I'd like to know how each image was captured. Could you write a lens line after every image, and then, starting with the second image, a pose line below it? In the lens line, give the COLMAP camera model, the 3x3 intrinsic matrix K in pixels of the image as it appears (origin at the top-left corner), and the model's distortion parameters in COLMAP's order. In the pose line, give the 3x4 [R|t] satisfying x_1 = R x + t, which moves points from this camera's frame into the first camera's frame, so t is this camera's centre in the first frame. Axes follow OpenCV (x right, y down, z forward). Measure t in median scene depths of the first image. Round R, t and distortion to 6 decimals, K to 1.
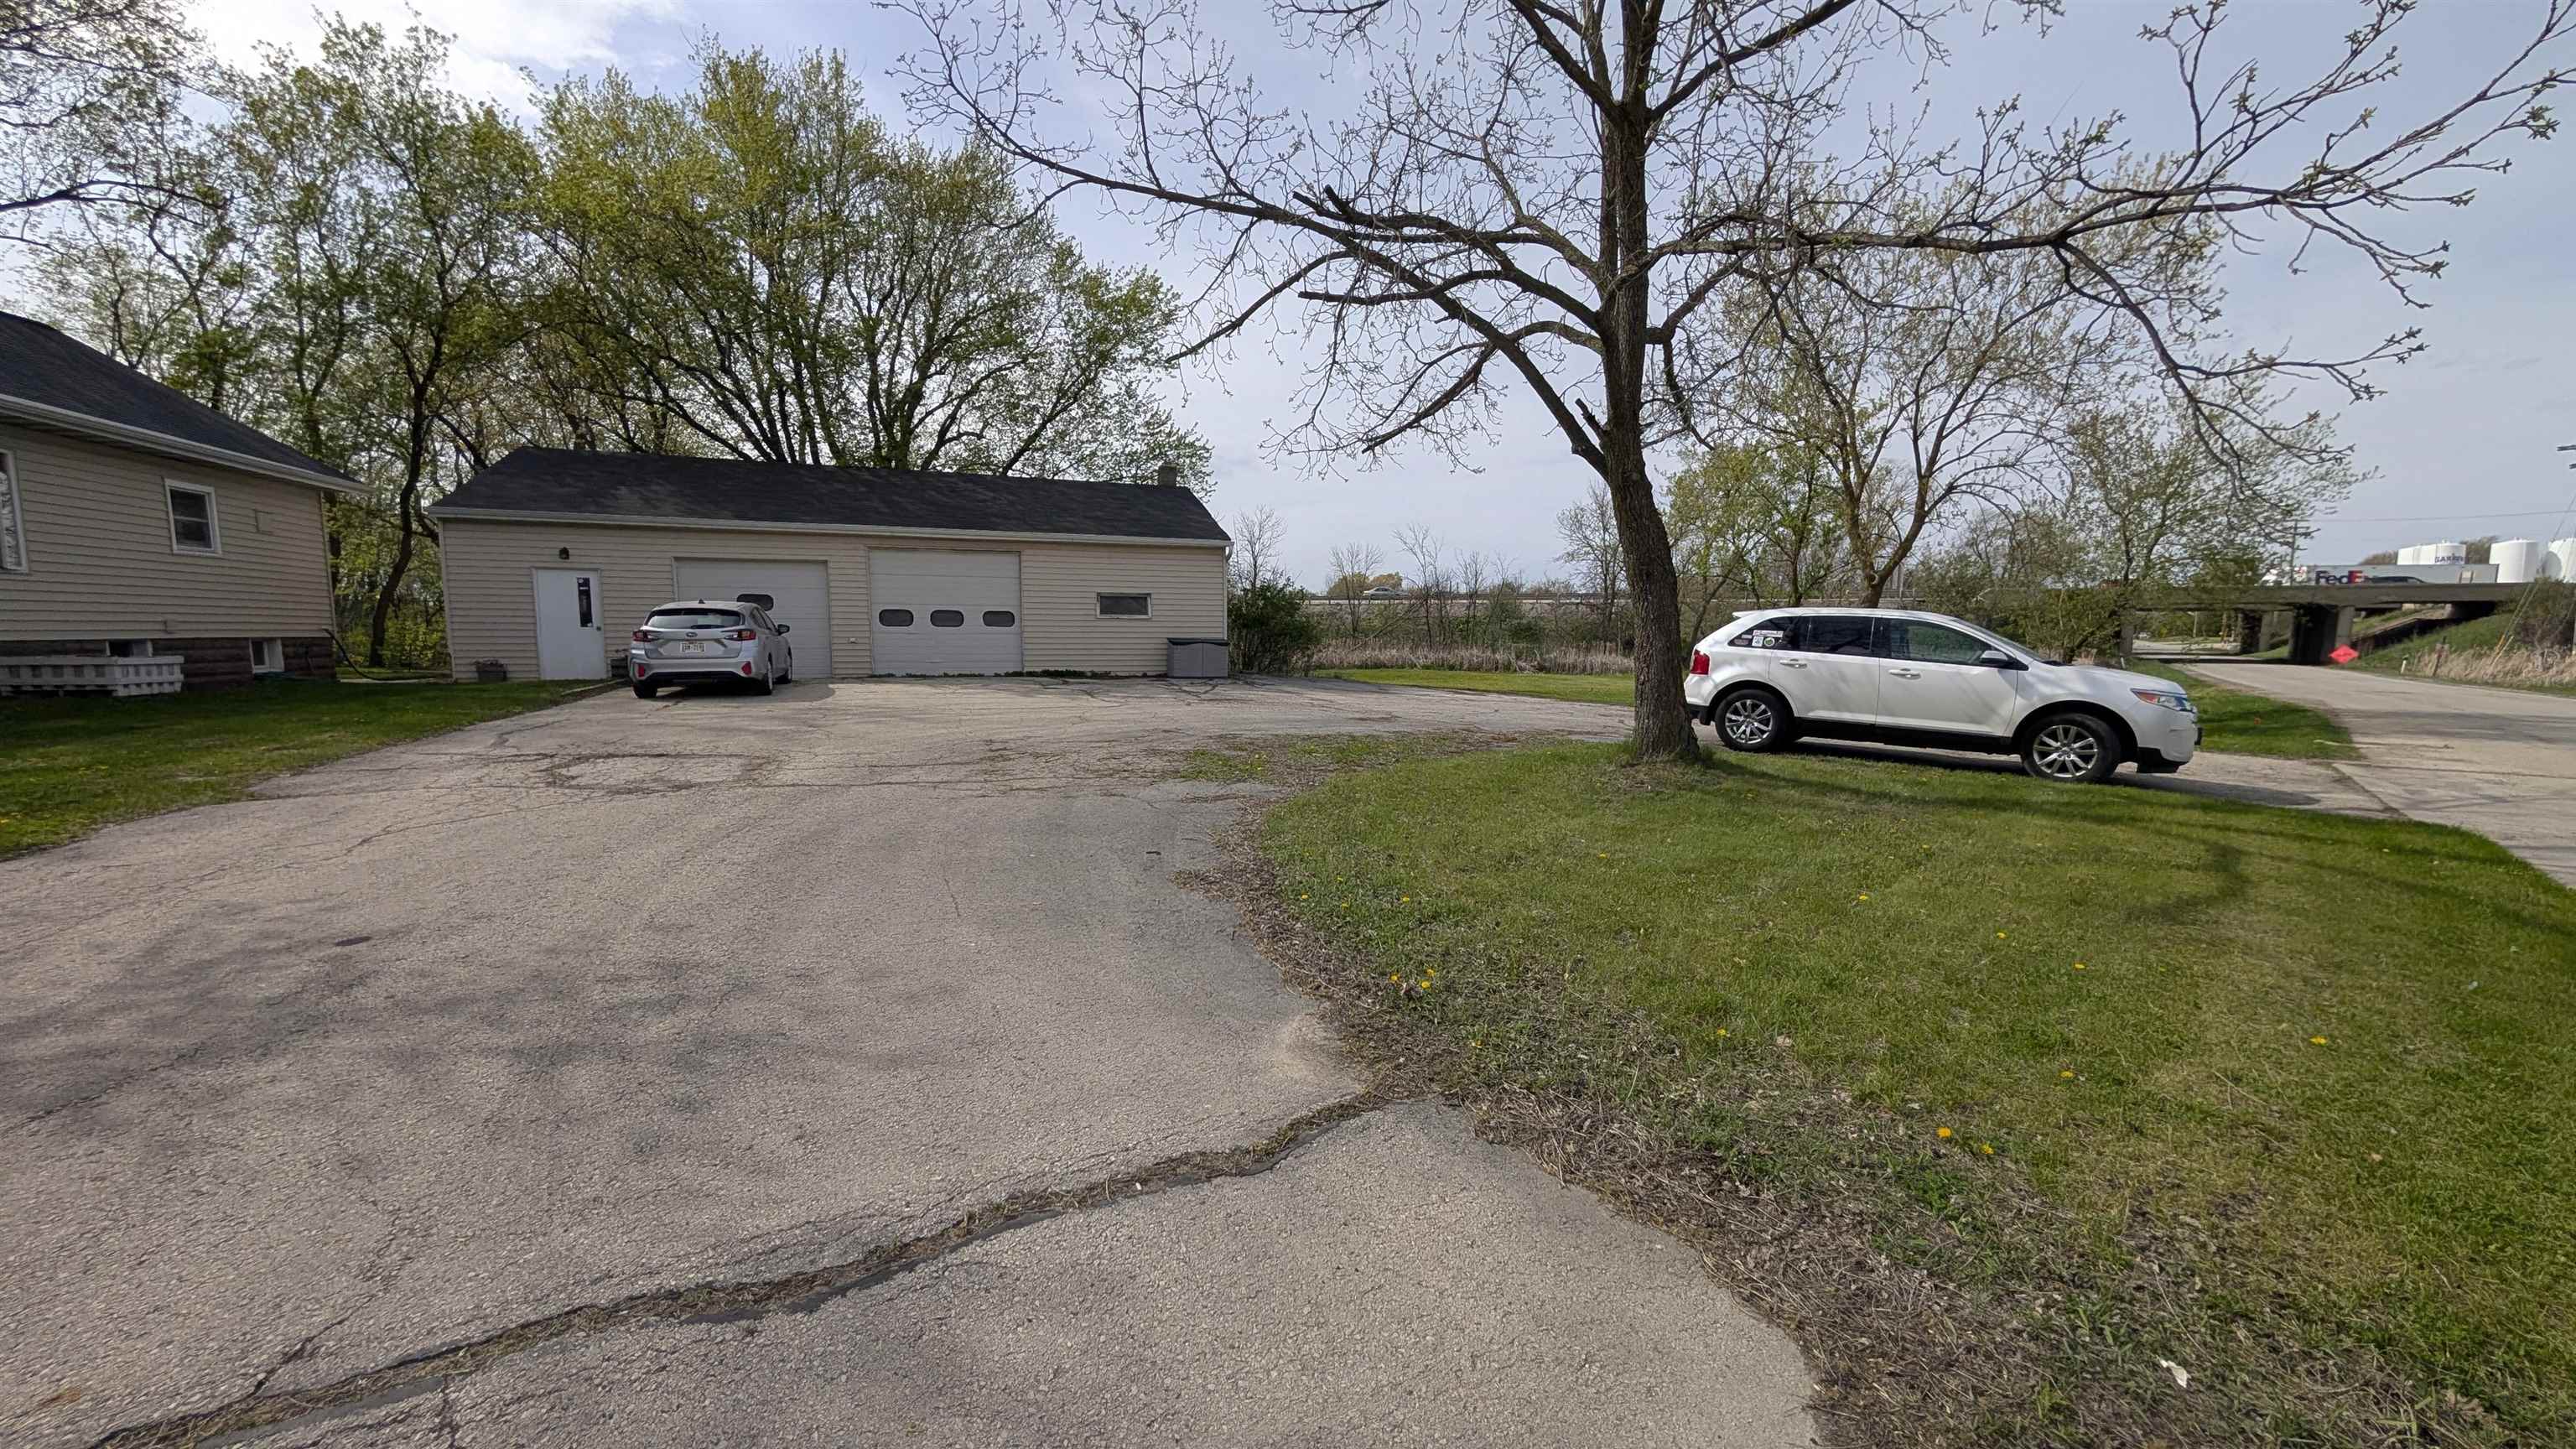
lens RADIAL K [[938.6, 0, 1289.5], [0, 938.6, 725.6], [0, 0, 1]] dist [-0.000219, 0.000330]
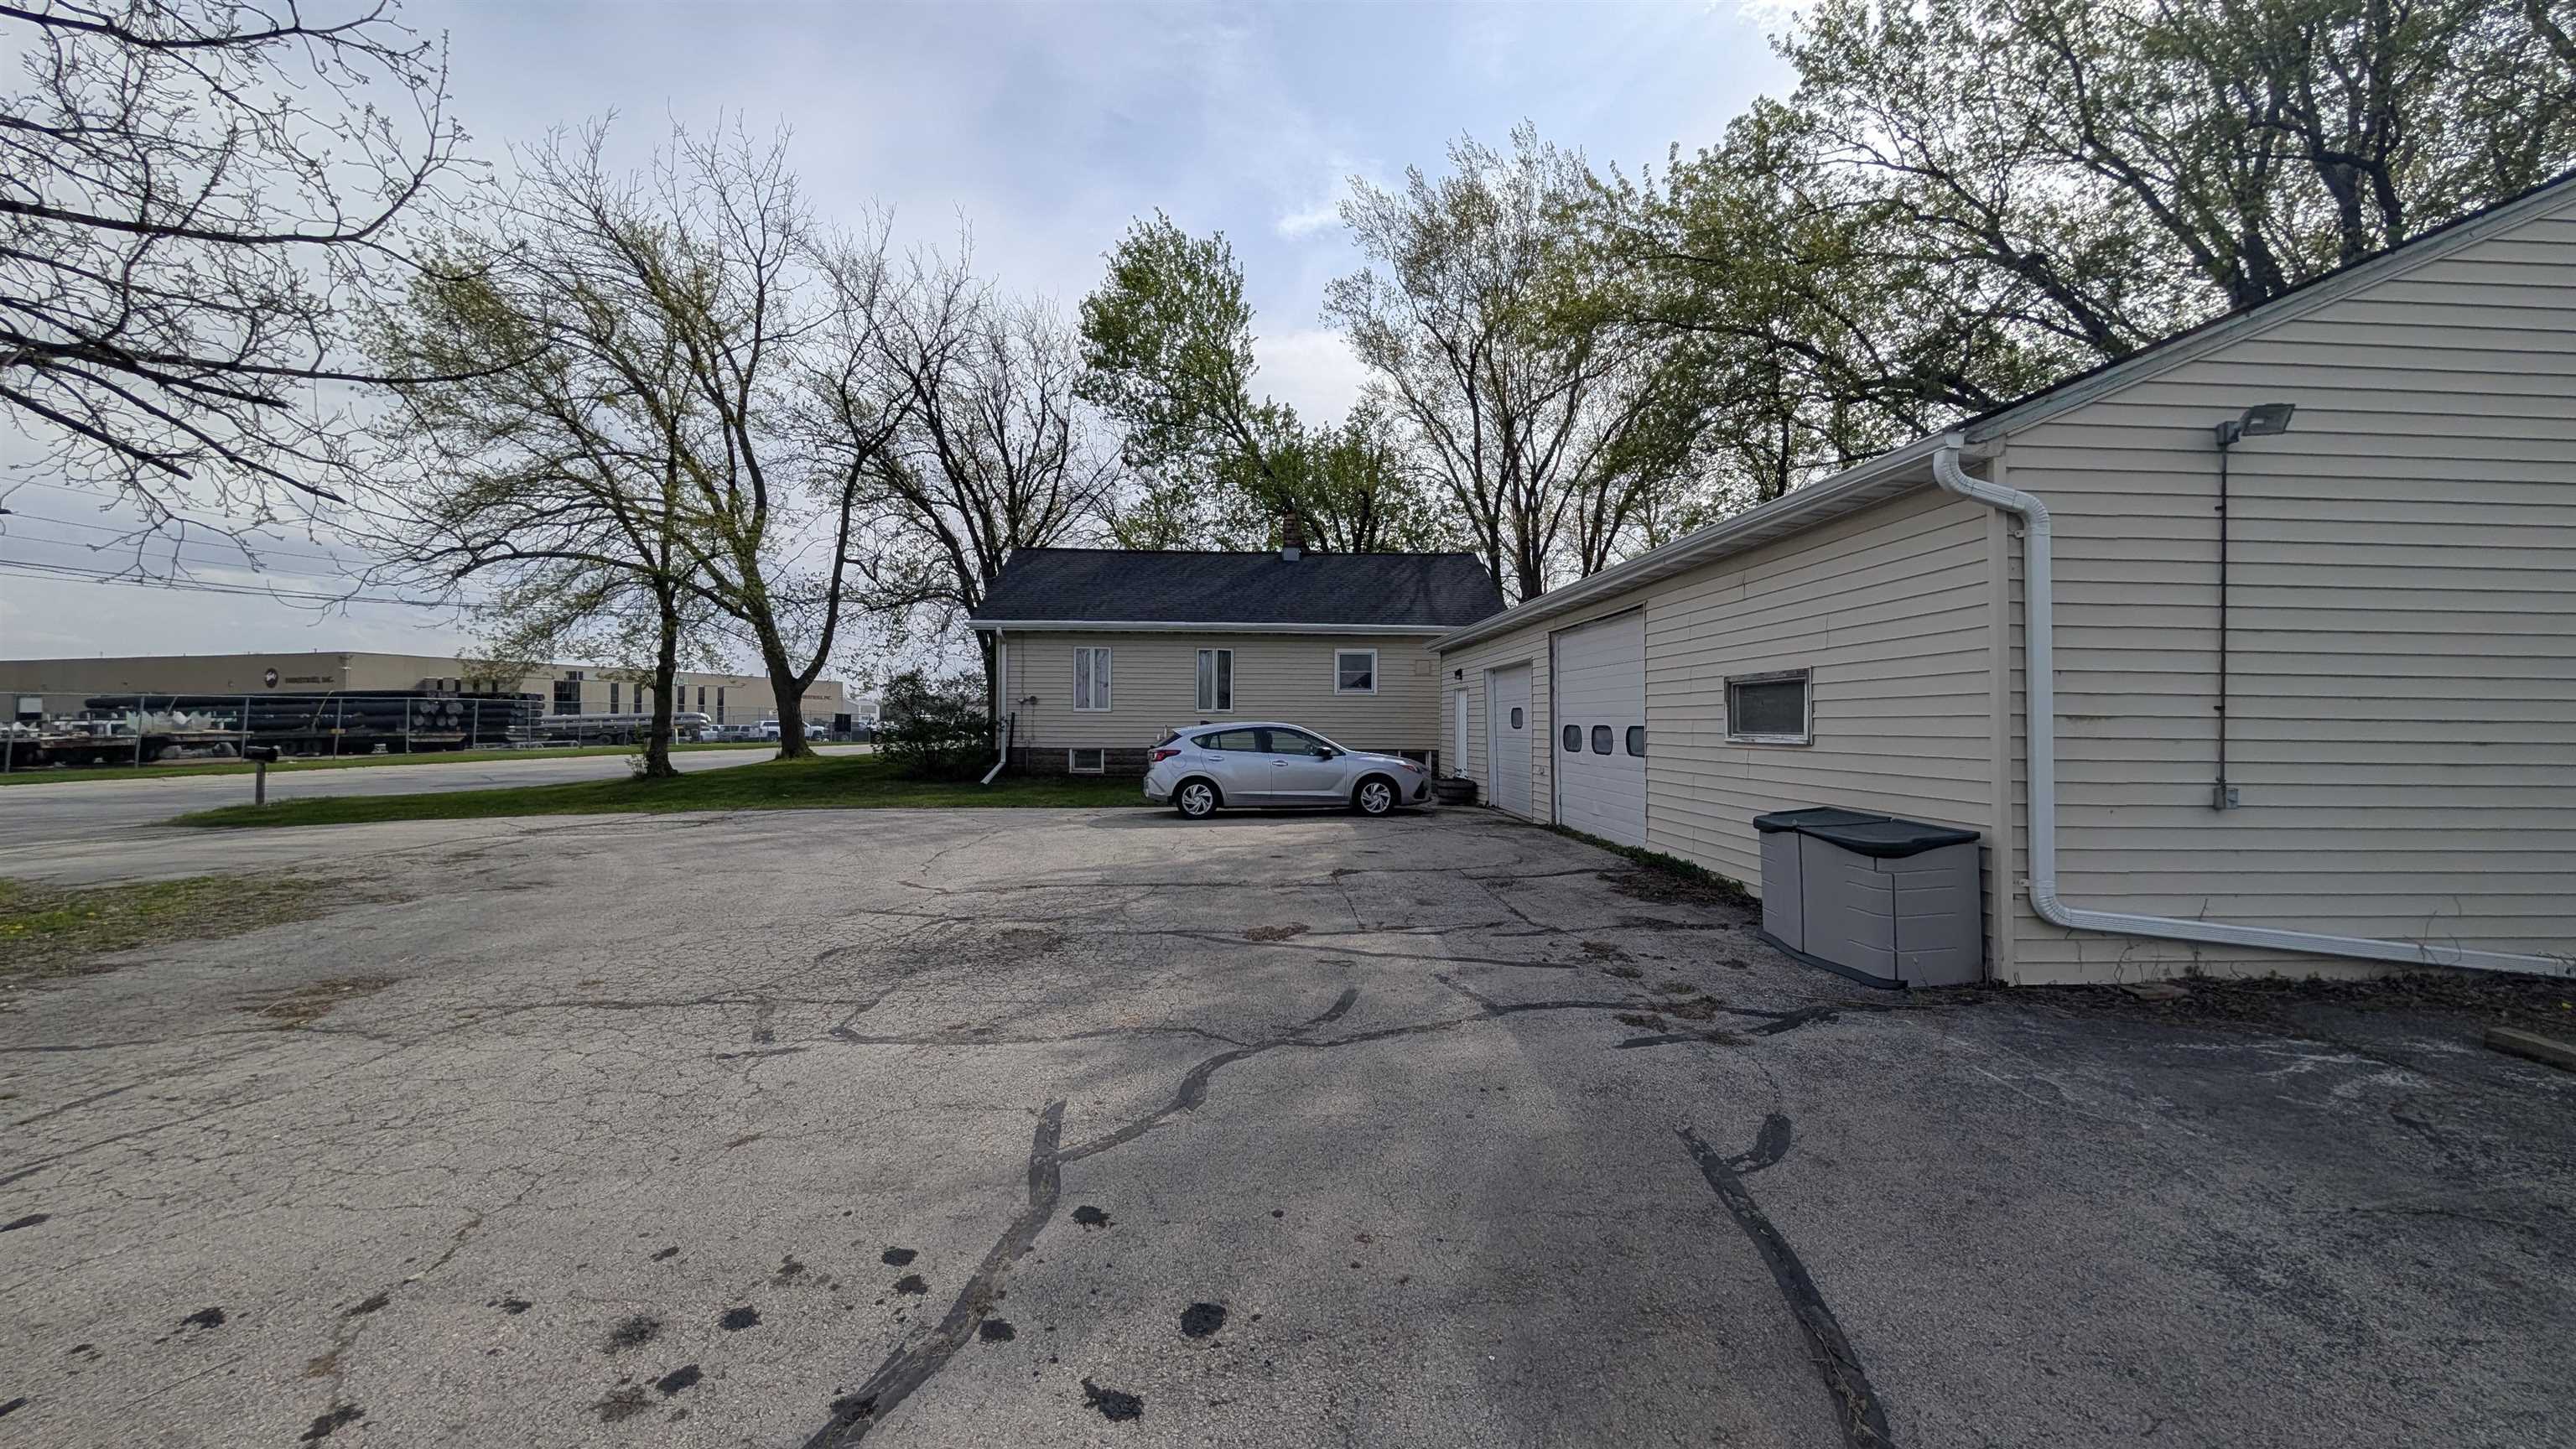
lens RADIAL K [[938.6, 0, 1289.0], [0, 938.6, 741.2], [0, 0, 1]] dist [-0.000219, 0.000330]
pose [[-0.292454, 0.011015, -0.956216, 0.245765], [-0.103048, 0.993748, 0.042964, -0.123249], [0.950711, 0.111101, -0.289491, 1.026367]]
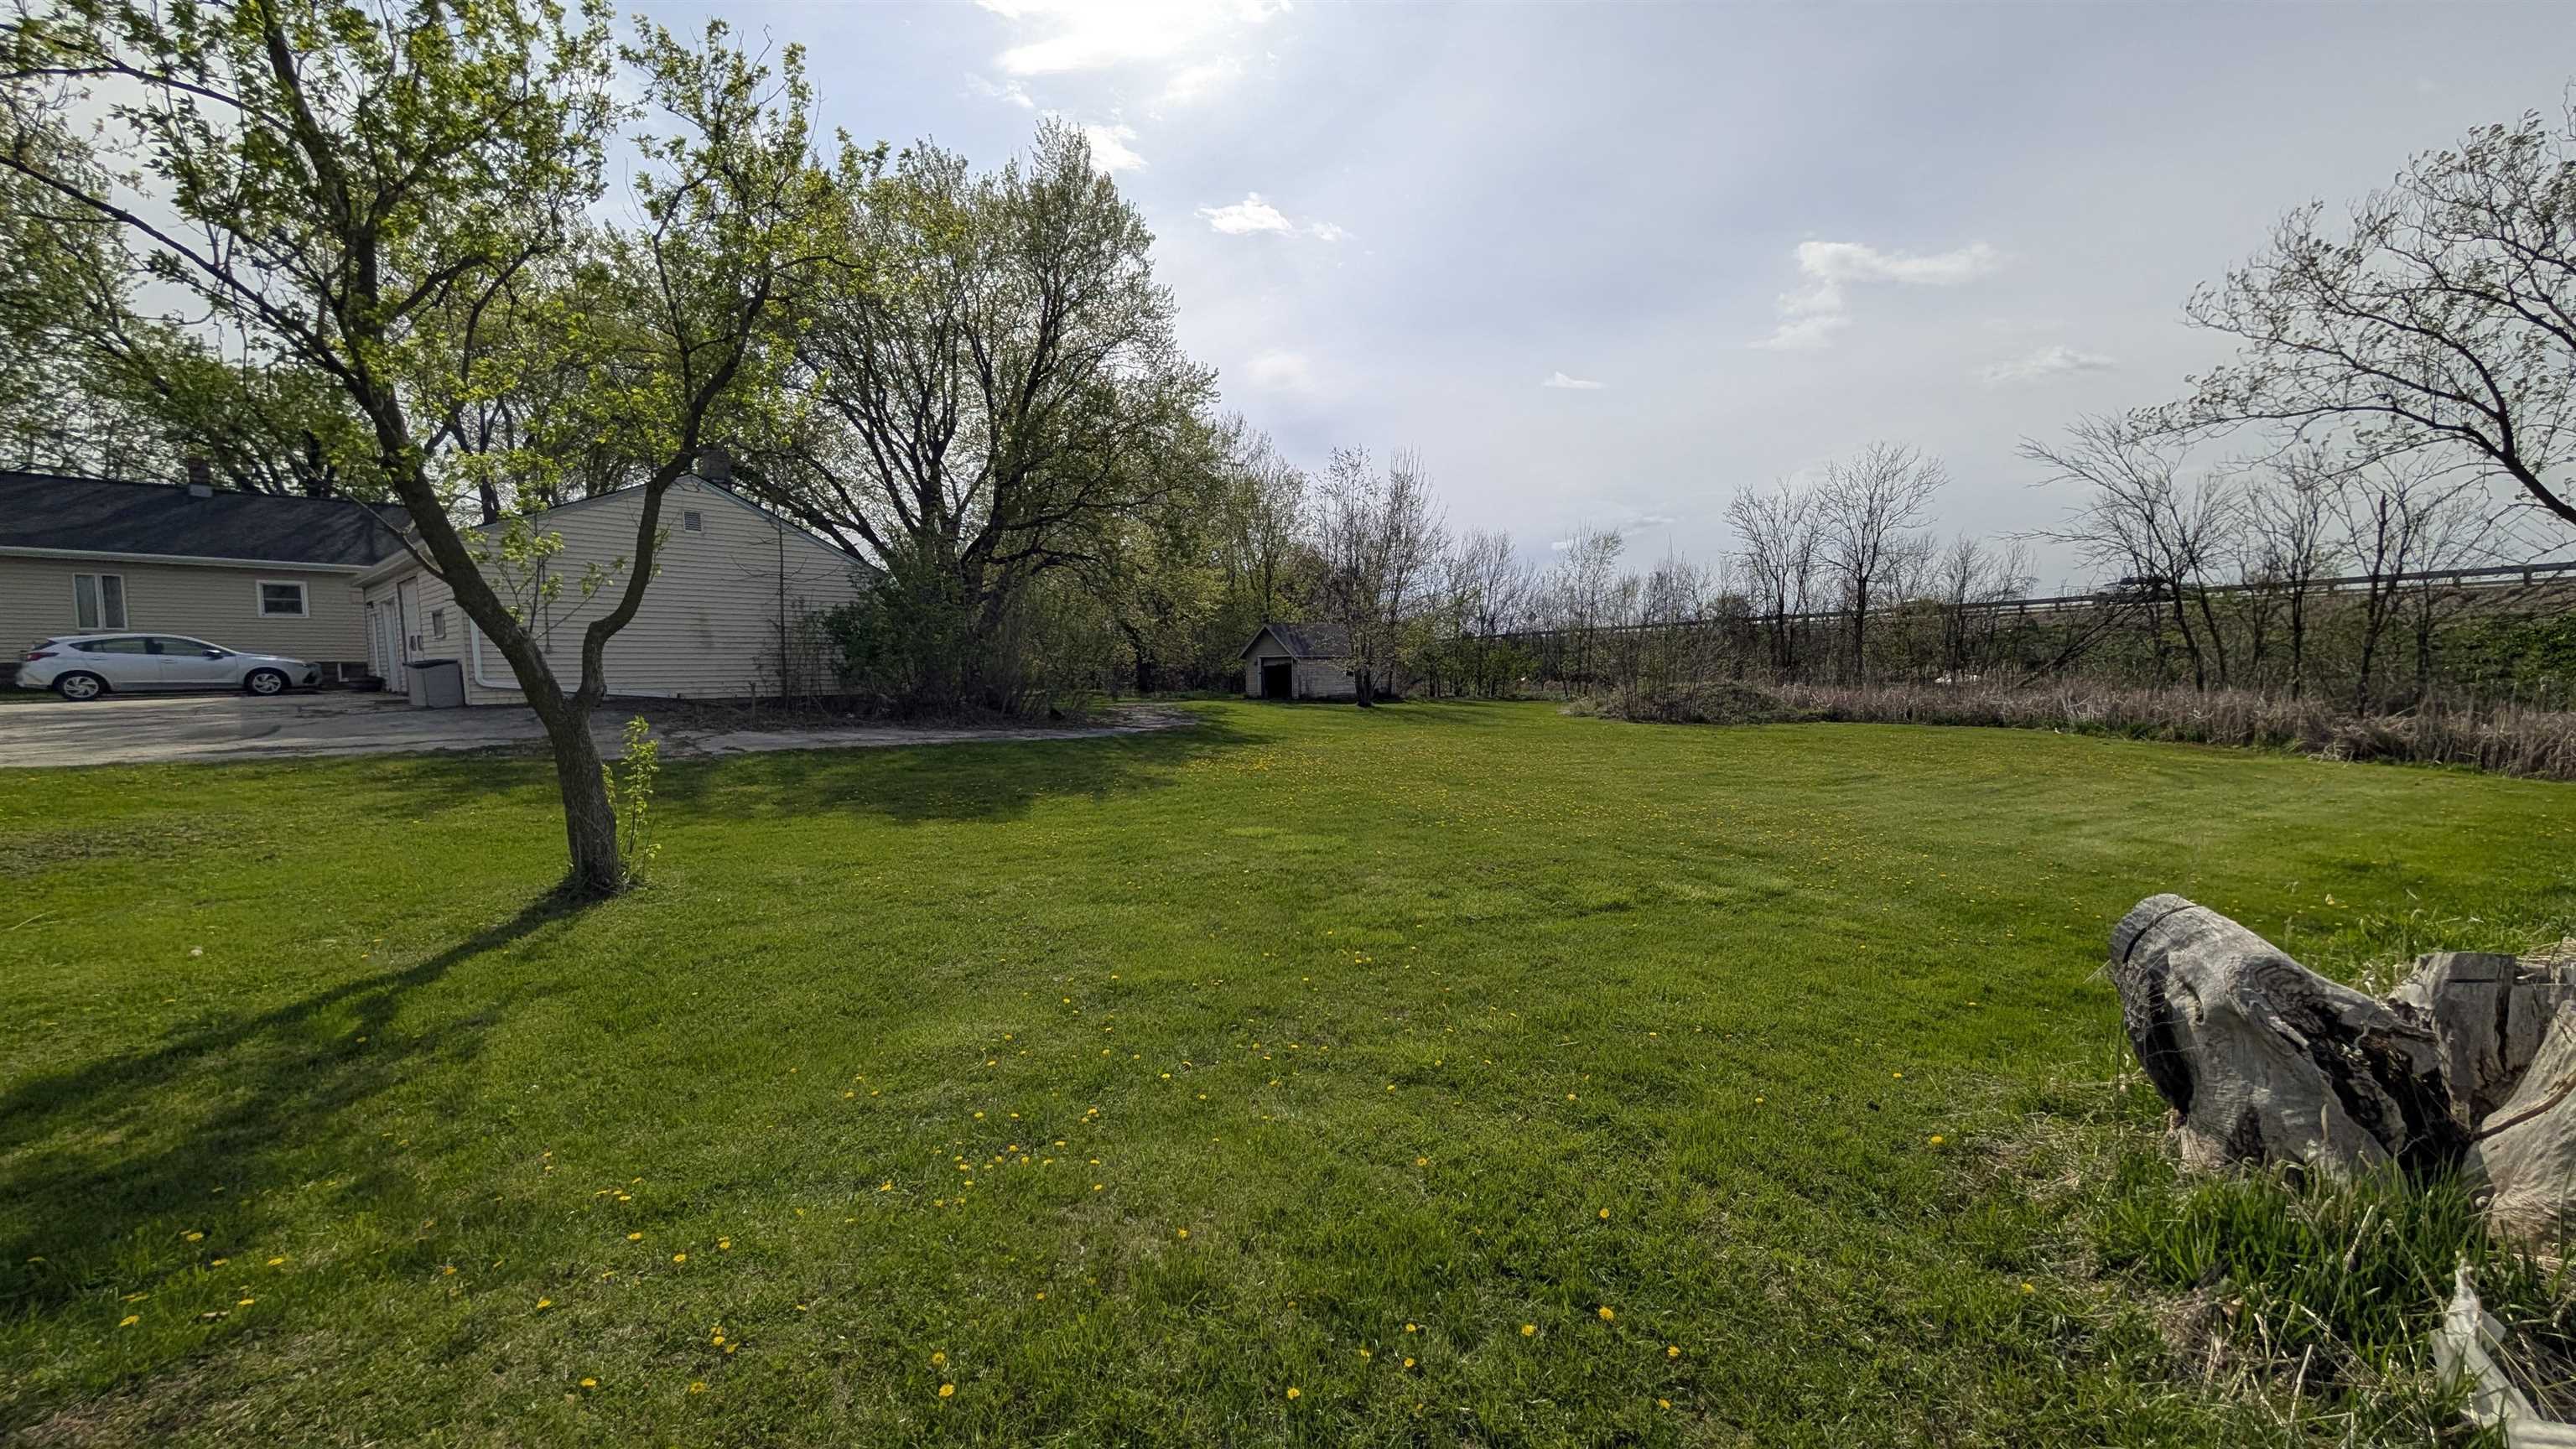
lens RADIAL K [[938.6, 0, 1294.7], [0, 938.6, 716.8], [0, 0, 1]] dist [-0.000219, 0.000330]
pose [[0.492641, 0.046755, -0.868976, 1.134451], [-0.081187, 0.996670, 0.007599, -0.124325], [0.866437, 0.066806, 0.494796, 1.403800]]
